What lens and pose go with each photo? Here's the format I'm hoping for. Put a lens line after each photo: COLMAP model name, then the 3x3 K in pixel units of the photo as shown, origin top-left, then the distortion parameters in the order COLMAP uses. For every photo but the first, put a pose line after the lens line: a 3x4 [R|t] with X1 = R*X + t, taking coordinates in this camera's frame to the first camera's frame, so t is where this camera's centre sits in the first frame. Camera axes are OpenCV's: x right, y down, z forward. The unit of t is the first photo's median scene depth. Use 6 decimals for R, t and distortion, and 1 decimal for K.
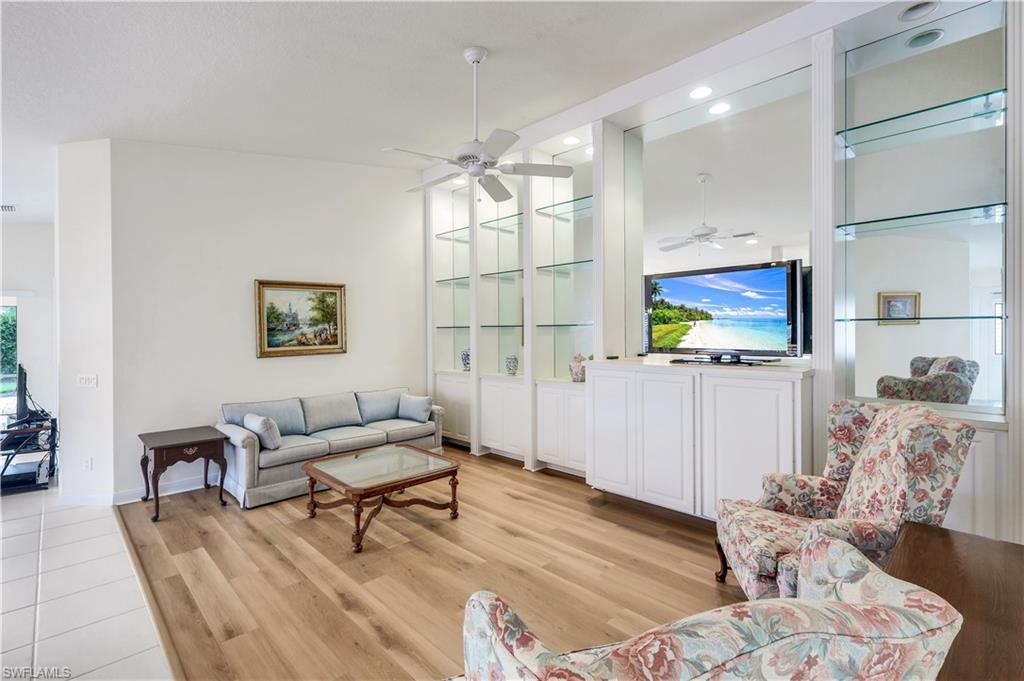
lens RADIAL K [[459.2, 0, 507.8], [0, 459.2, 338.4], [0, 0, 1]] dist [0.002360, 0.000494]
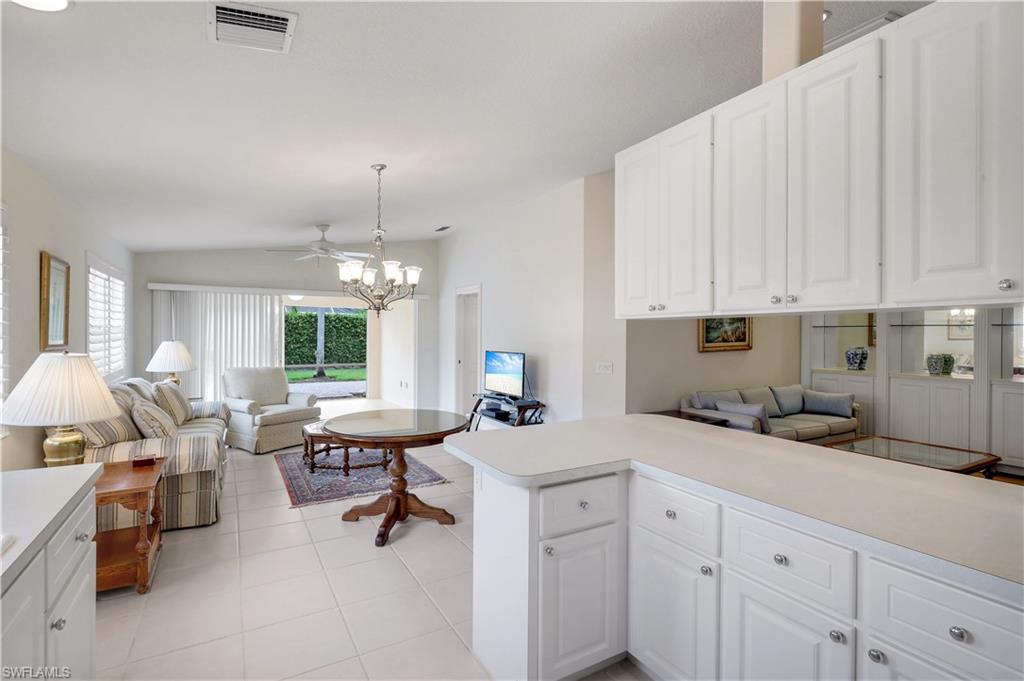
lens RADIAL K [[497.9, 0, 516.2], [0, 497.9, 332.0], [0, 0, 1]] dist [0.002297, -0.000088]
pose [[0.973165, 0.011097, -0.229841, -0.657485], [-0.013837, 0.999851, -0.010315, 0.010750], [0.229692, 0.013219, 0.973174, -0.272011]]
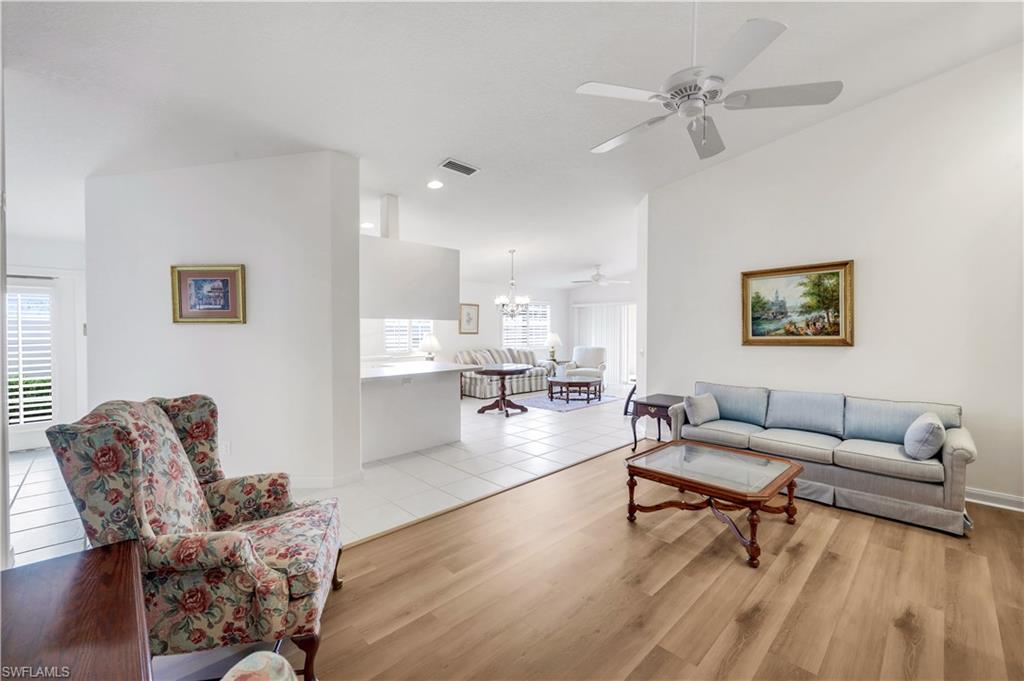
lens RADIAL K [[416.8, 0, 509.3], [0, 416.8, 340.1], [0, 0, 1]] dist [0.000383, 0.000032]
pose [[0.003722, 0.035934, -0.999347, 0.394893], [-0.006753, 0.999332, 0.035909, -0.001084], [0.999970, 0.006615, 0.003962, 0.425066]]
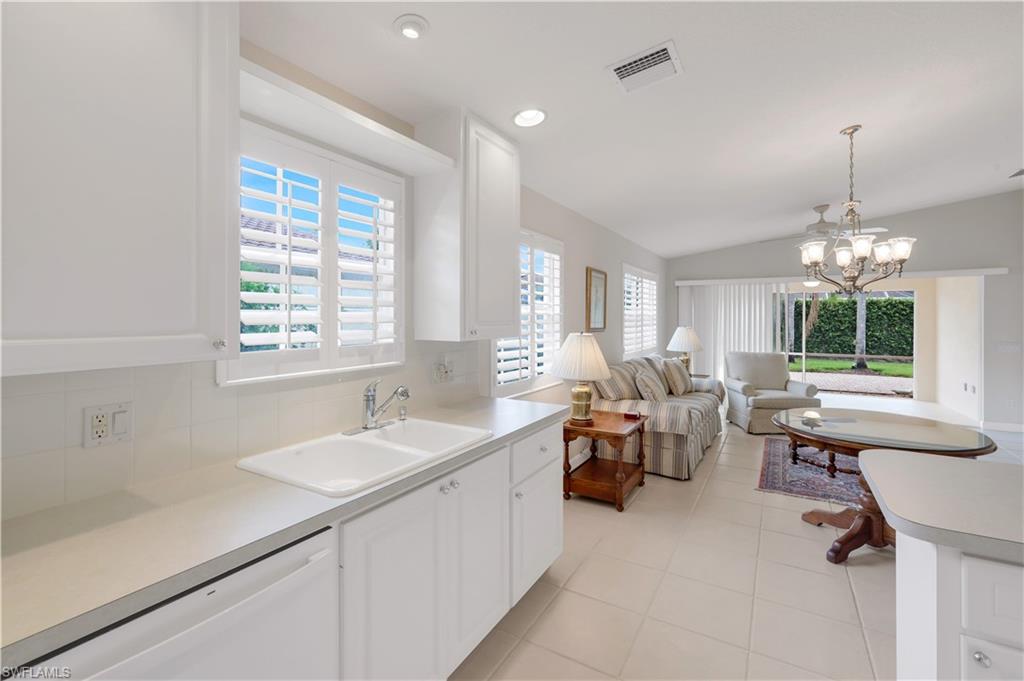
lens RADIAL K [[459.2, 0, 496.9], [0, 459.2, 312.1], [0, 0, 1]] dist [0.002360, 0.000494]
pose [[0.253585, -0.005361, -0.967298, -0.563090], [-0.014796, 0.999846, -0.009420, 0.009504], [0.967200, 0.016701, 0.253466, -0.187943]]
